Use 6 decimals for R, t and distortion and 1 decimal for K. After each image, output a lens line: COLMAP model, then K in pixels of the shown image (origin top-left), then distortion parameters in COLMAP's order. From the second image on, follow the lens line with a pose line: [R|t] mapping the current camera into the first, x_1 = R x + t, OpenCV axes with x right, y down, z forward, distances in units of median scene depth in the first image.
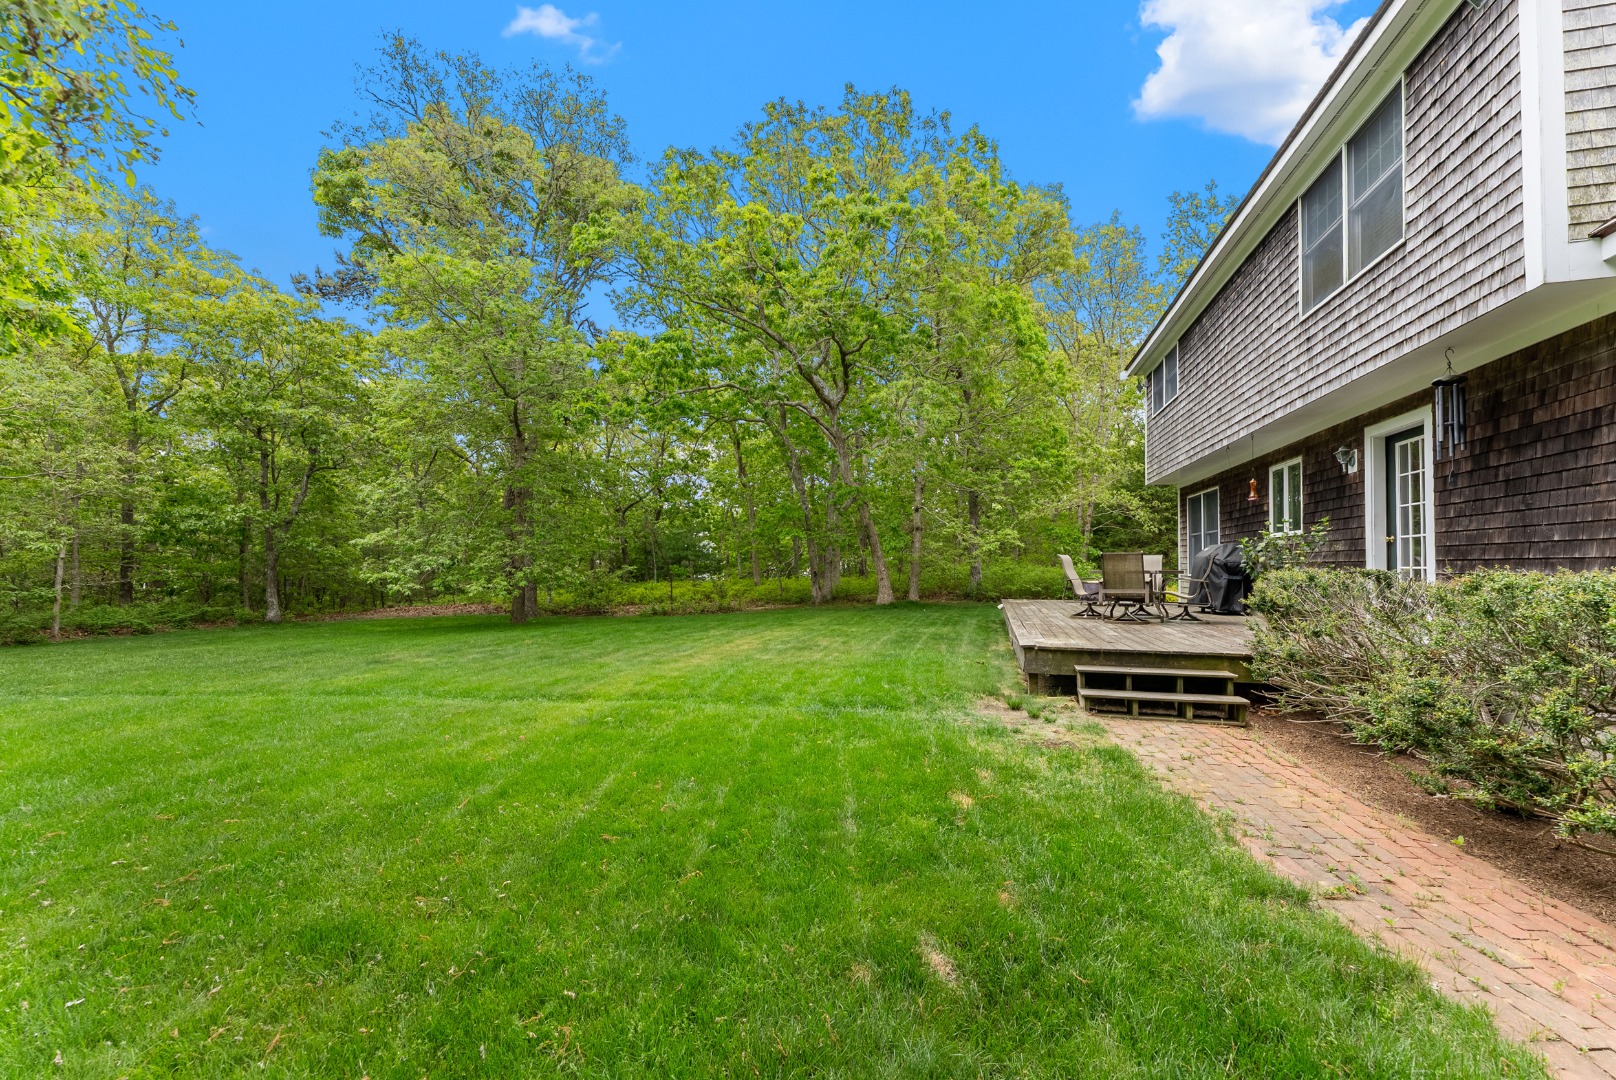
lens RADIAL K [[658.2, 0, 816.0], [0, 658.2, 549.4], [0, 0, 1]] dist [-0.000303, 0.000679]
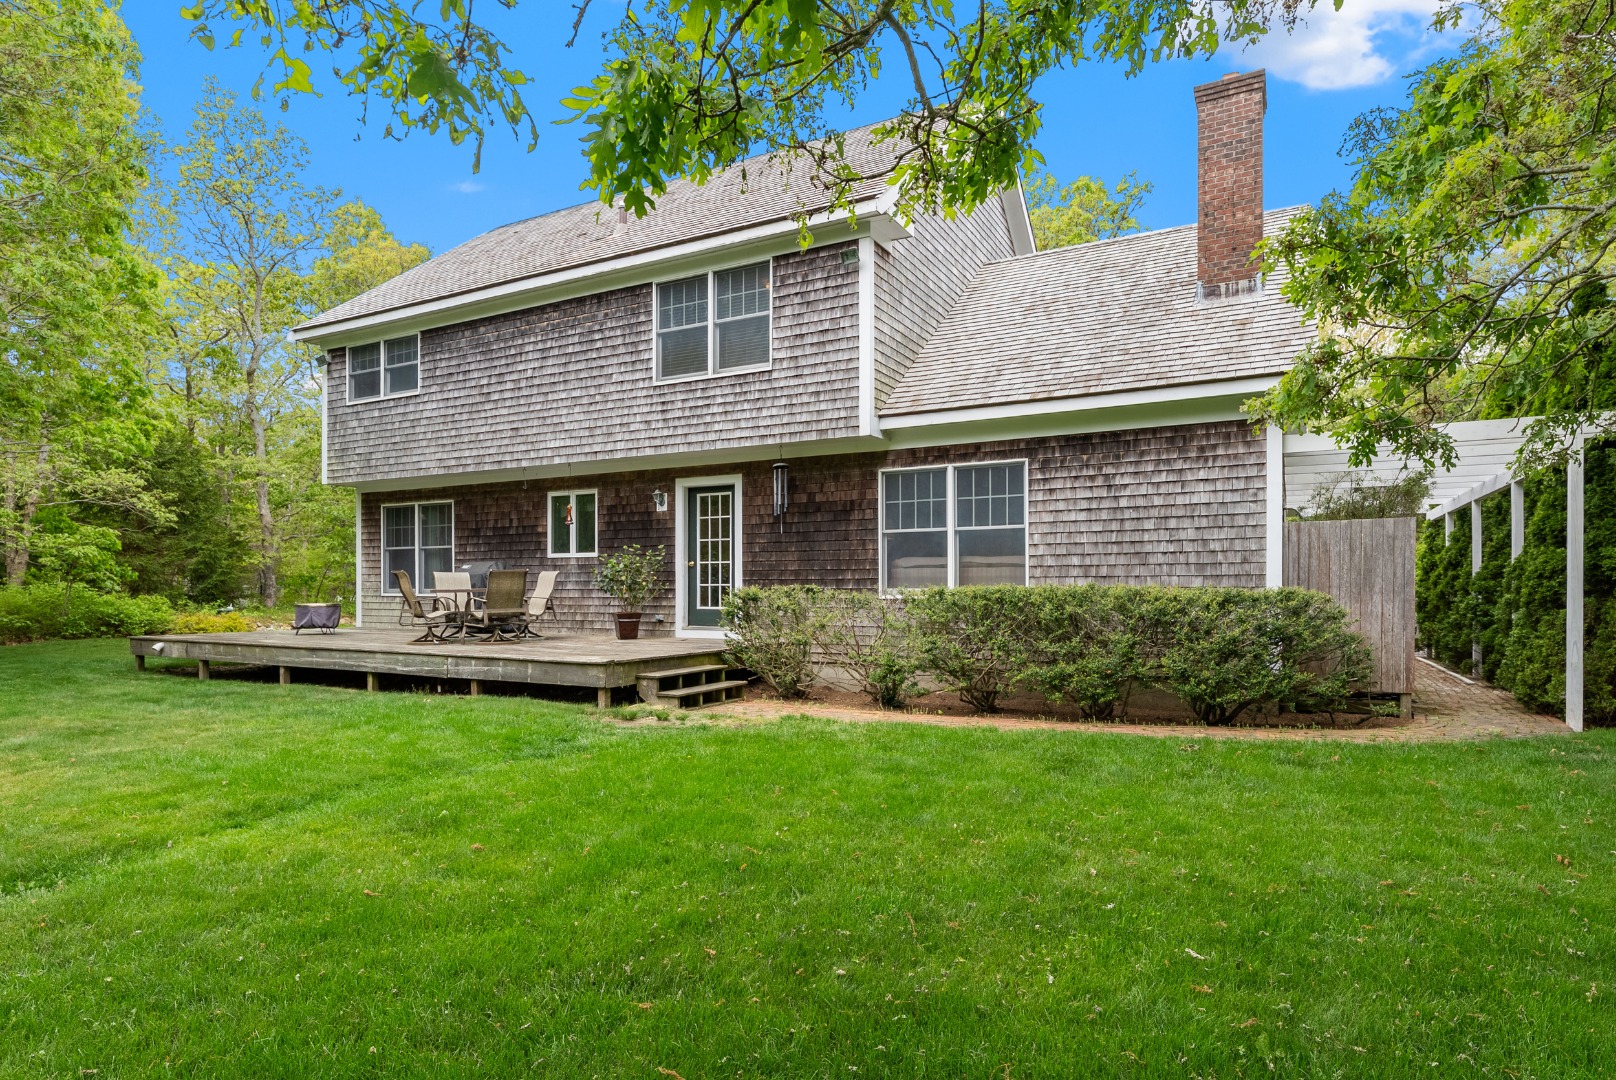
lens RADIAL K [[878.2, 0, 814.7], [0, 878.2, 584.4], [0, 0, 1]] dist [-0.002306, -0.000913]
pose [[0.241859, -0.001728, 0.970310, -0.513061], [-0.023126, 0.999704, 0.007545, 0.004502], [-0.970036, -0.024264, 0.241748, 0.195913]]
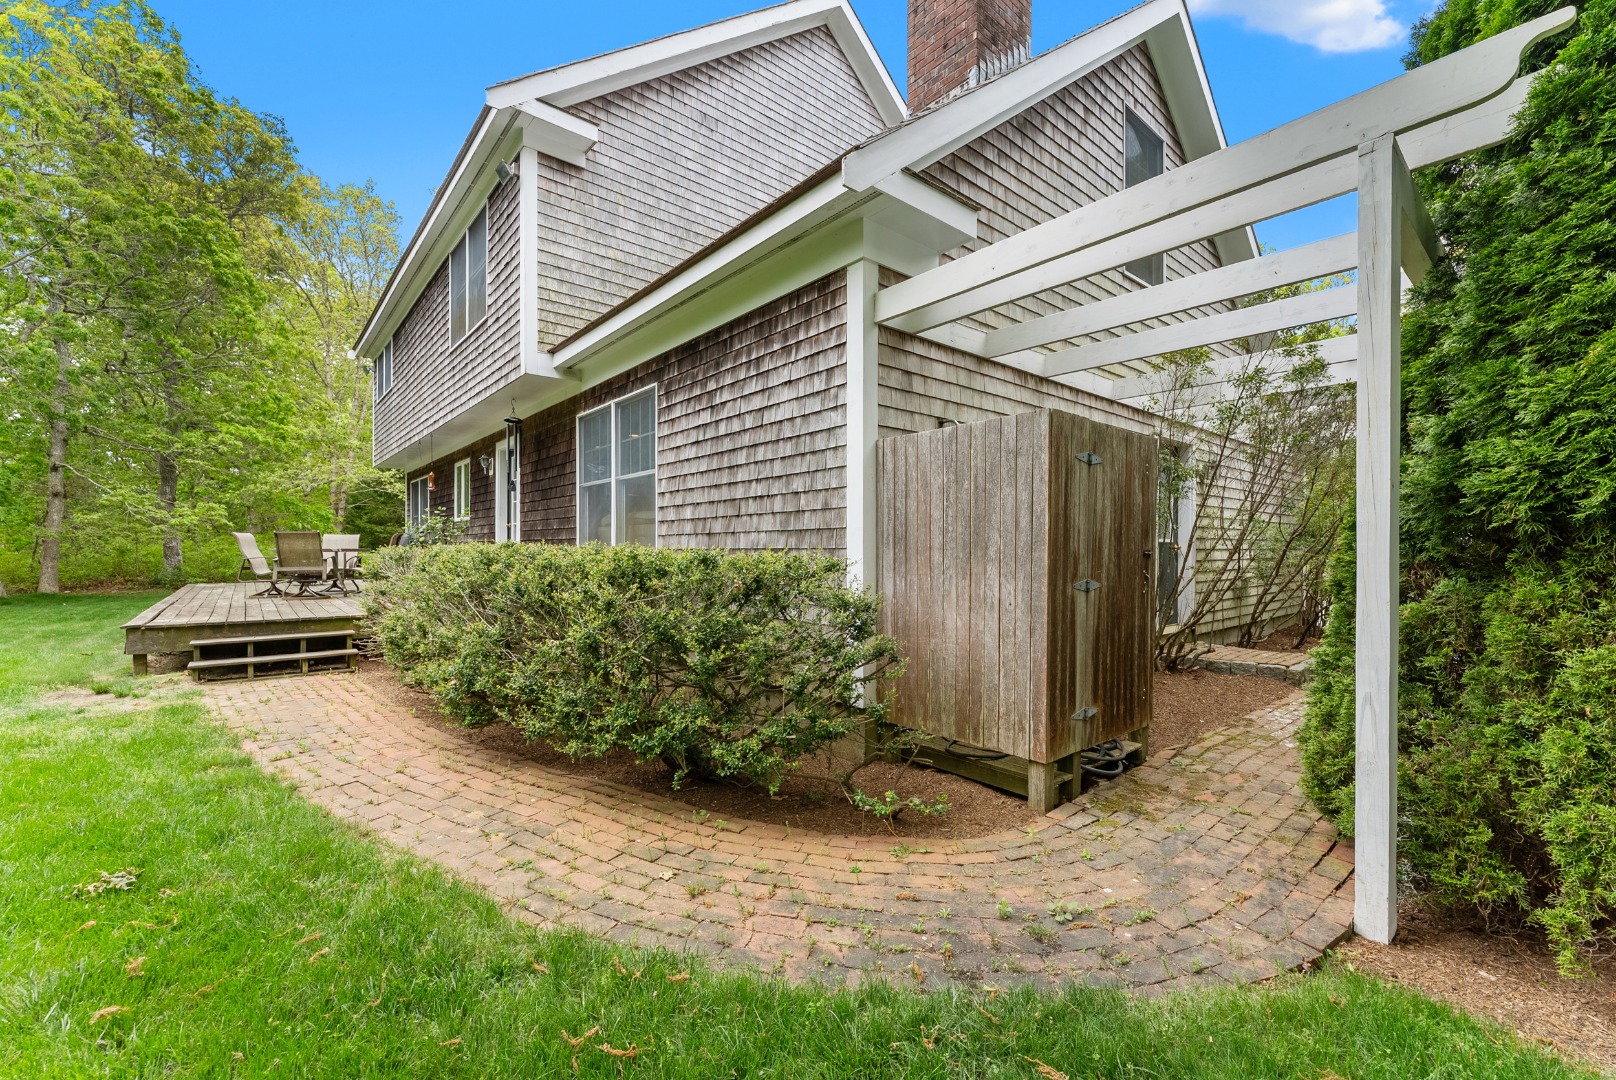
lens RADIAL K [[658.2, 0, 804.4], [0, 658.2, 552.2], [0, 0, 1]] dist [-0.000303, 0.000679]
pose [[0.574654, -0.010458, 0.818329, 0.054722], [-0.018572, 0.999494, 0.025815, -0.003602], [-0.818186, -0.030033, 0.574169, -0.198936]]
